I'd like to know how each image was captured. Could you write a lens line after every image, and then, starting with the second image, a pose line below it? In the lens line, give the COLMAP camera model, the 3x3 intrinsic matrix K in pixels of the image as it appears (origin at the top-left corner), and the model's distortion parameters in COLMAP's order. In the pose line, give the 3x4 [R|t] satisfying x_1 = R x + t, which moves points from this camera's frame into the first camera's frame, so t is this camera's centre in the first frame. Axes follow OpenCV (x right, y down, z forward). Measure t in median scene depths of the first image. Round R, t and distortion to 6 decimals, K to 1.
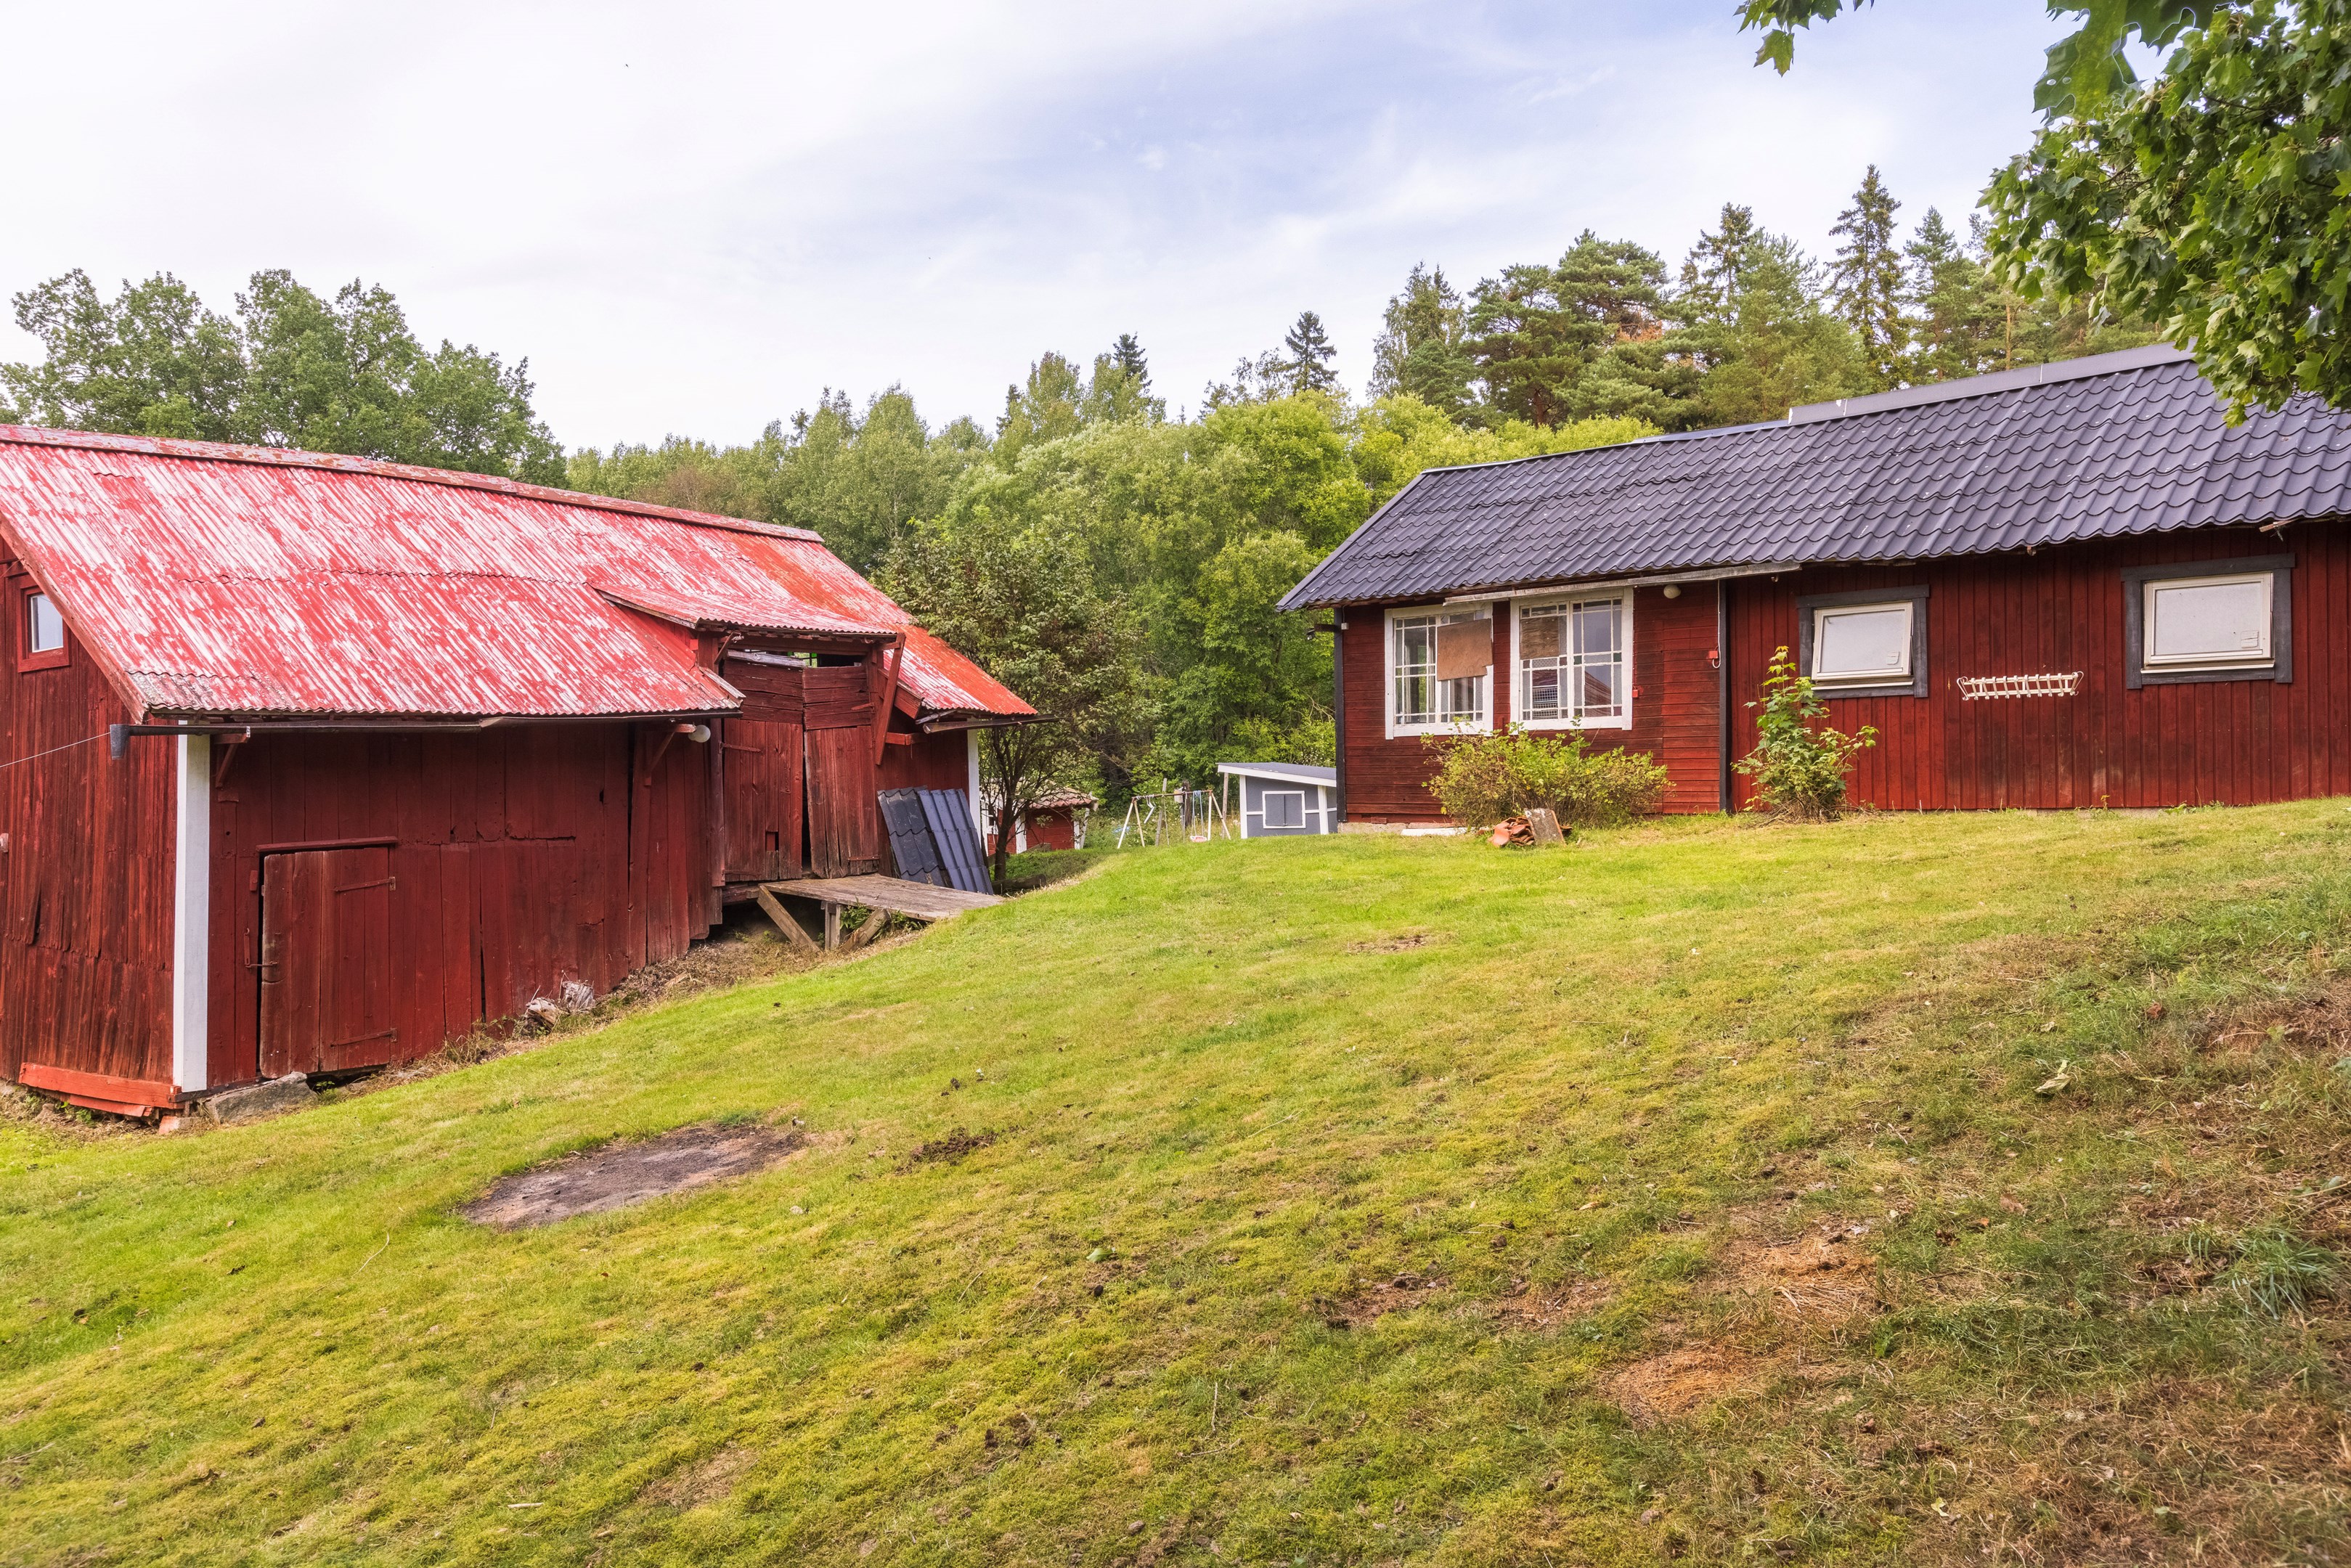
lens RADIAL K [[1606.9, 0, 1175.5], [0, 1606.9, 784.0], [0, 0, 1]] dist [0.025850, 0.002523]
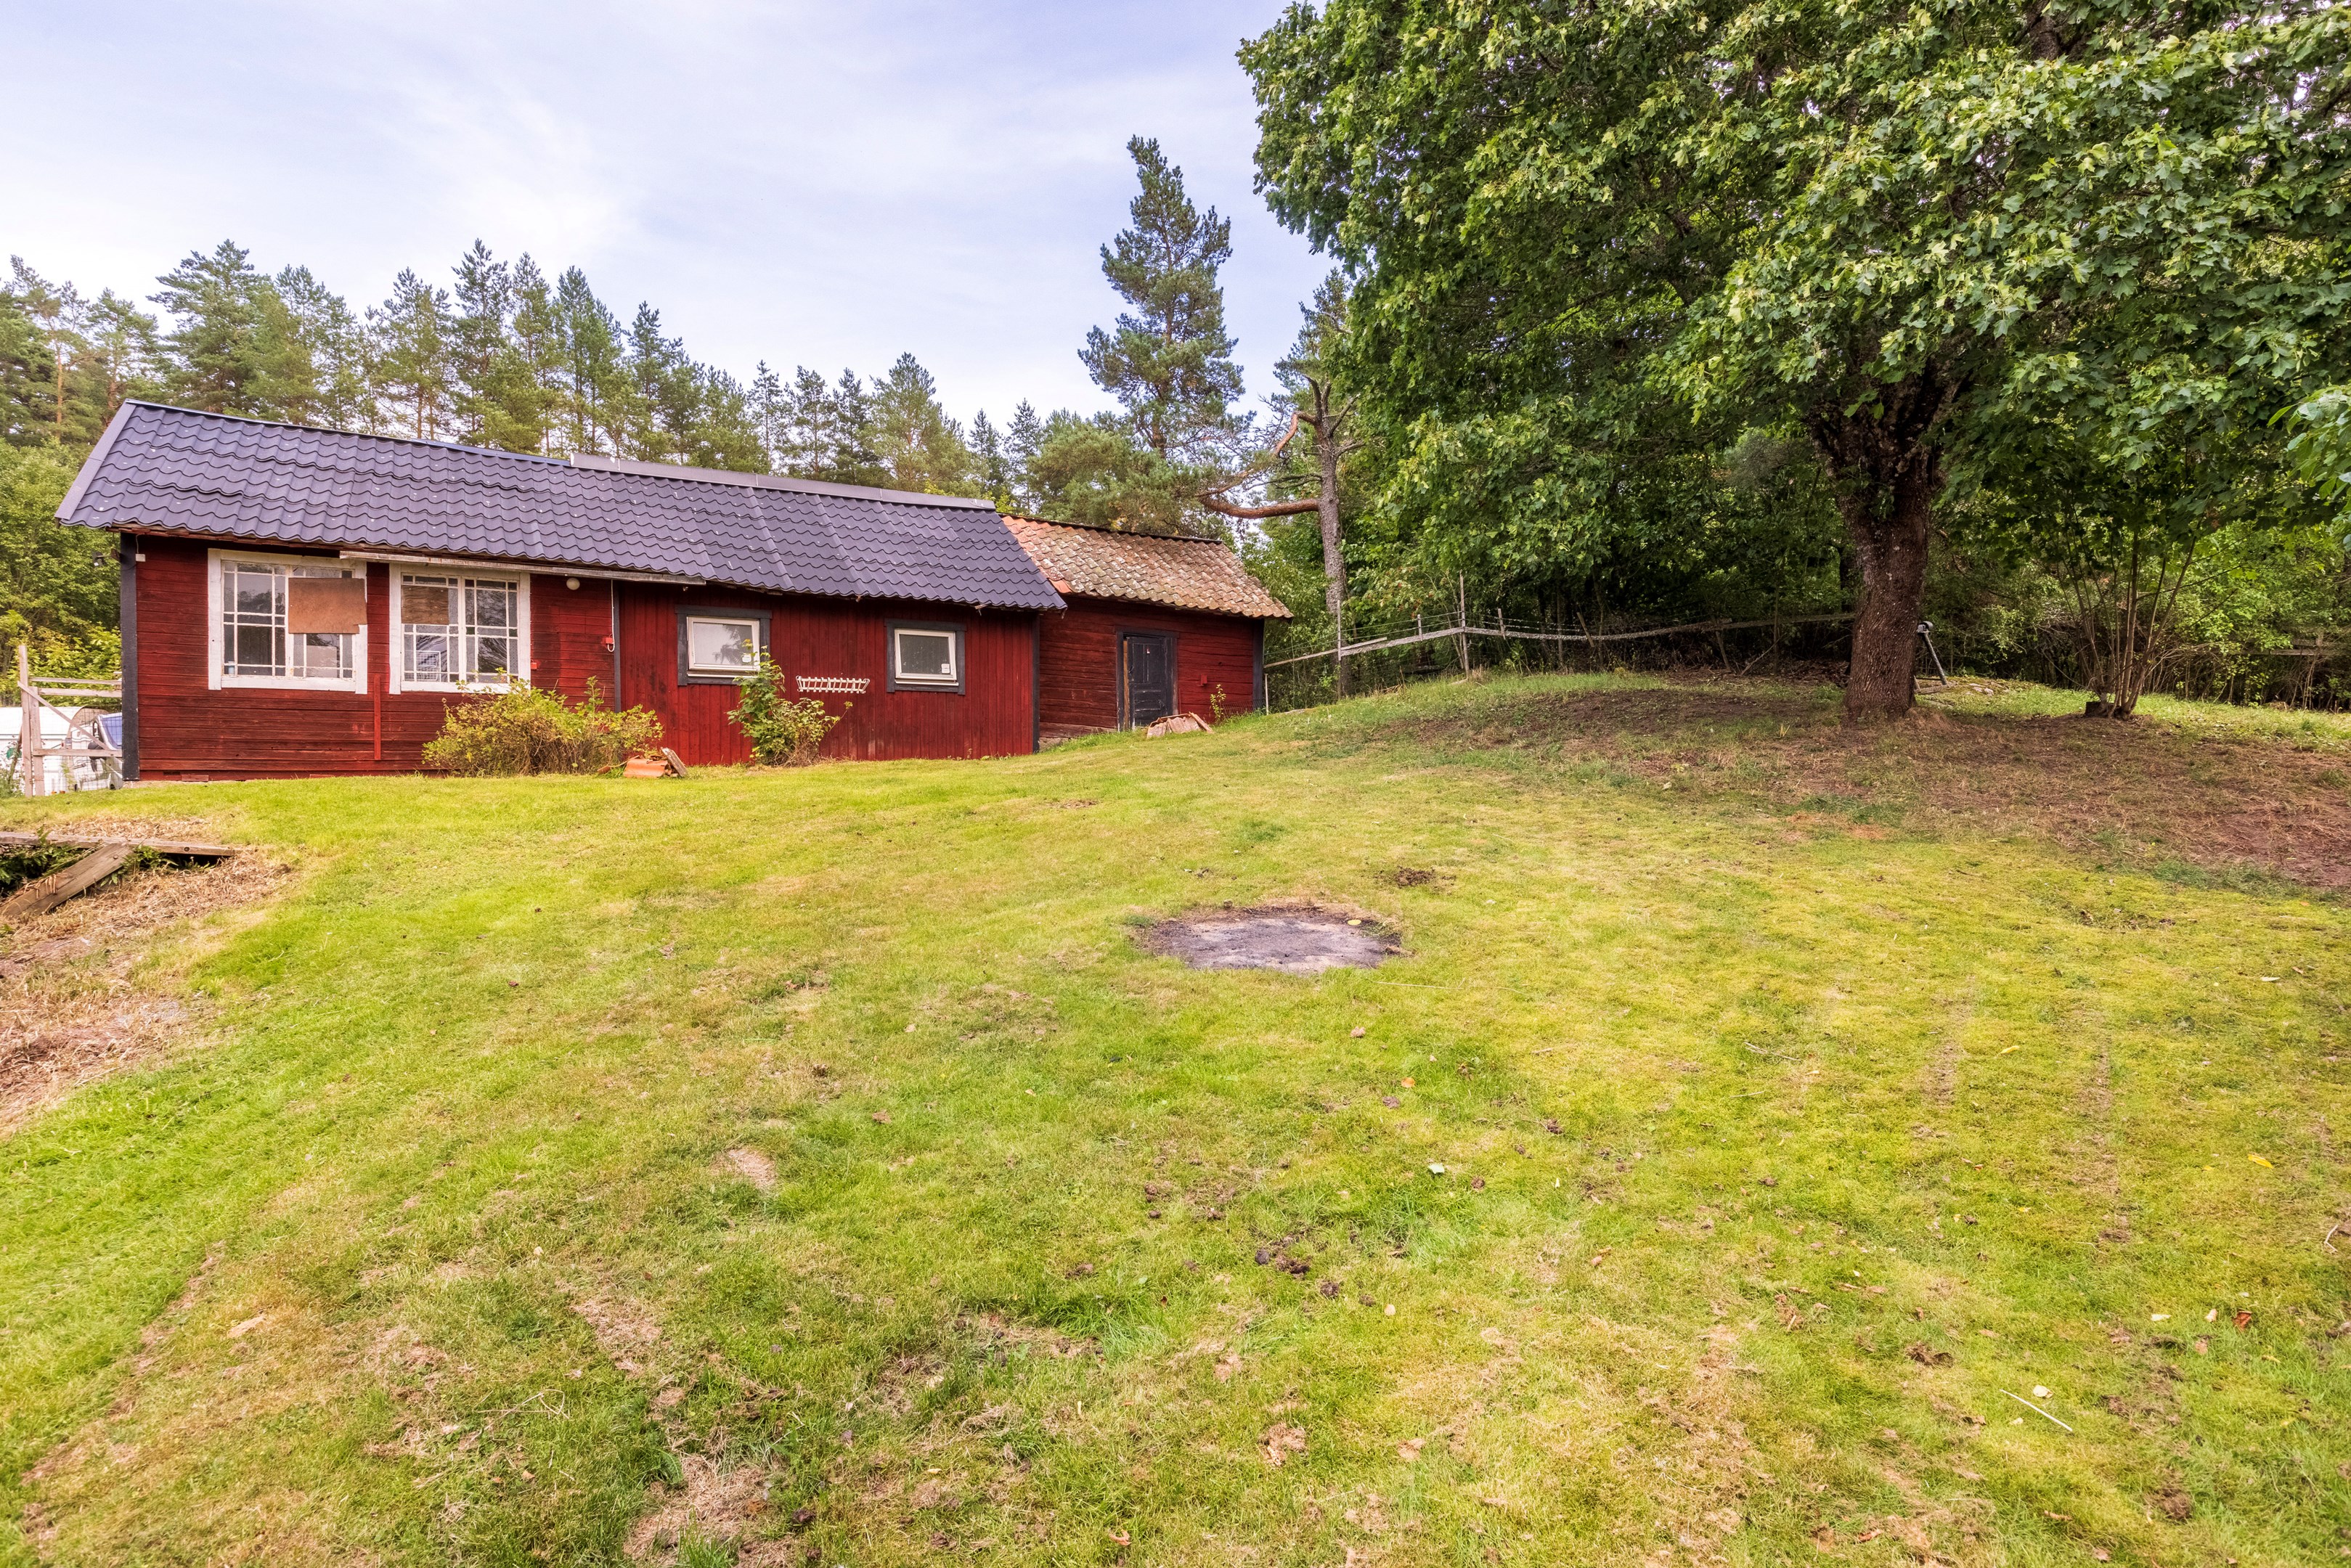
lens RADIAL K [[1286.6, 0, 1175.5], [0, 1286.6, 784.0], [0, 0, 1]] dist [0.029540, -0.013244]
pose [[0.272925, 0.016694, 0.961891, -0.433125], [0.012003, 0.999713, -0.020756, 0.048197], [-0.961961, 0.017210, 0.272646, 0.268585]]
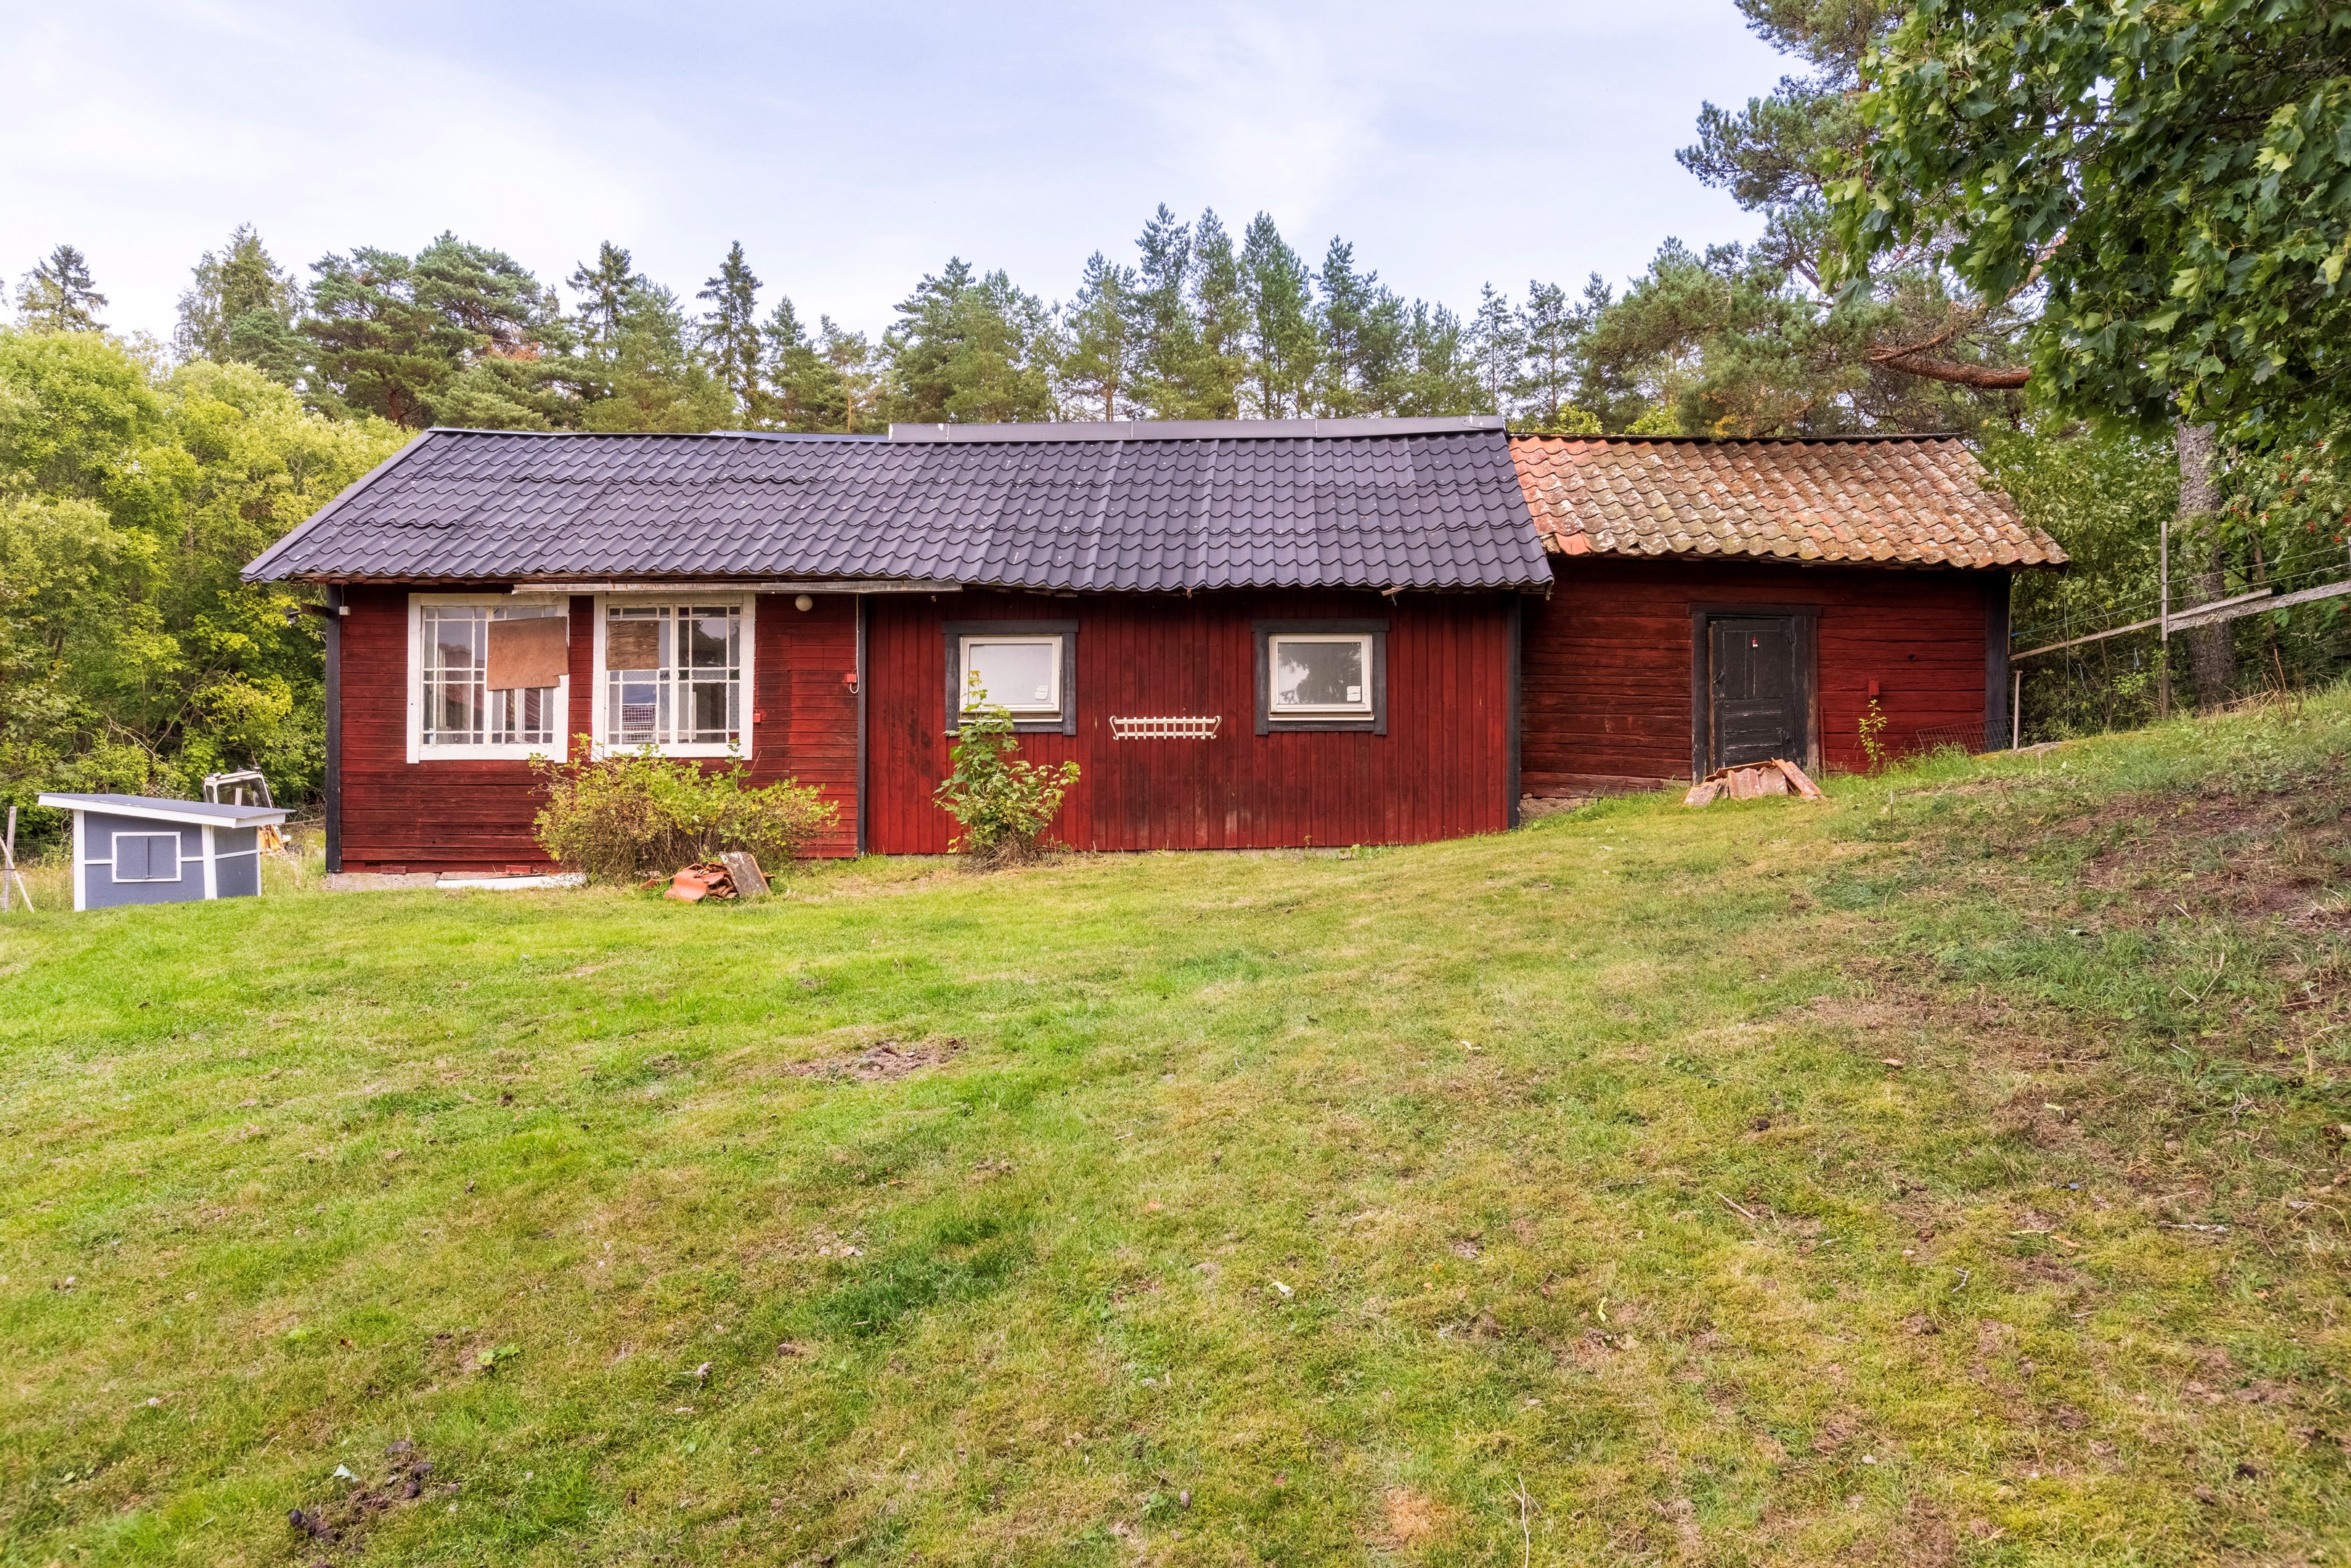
lens RADIAL K [[1559.4, 0, 1167.0], [0, 1559.4, 783.7], [0, 0, 1]] dist [0.028747, -0.023665]
pose [[0.752062, 0.023109, 0.658688, -0.087658], [-0.004379, 0.999538, -0.030066, 0.002696], [-0.659078, 0.019727, 0.751816, 0.204854]]
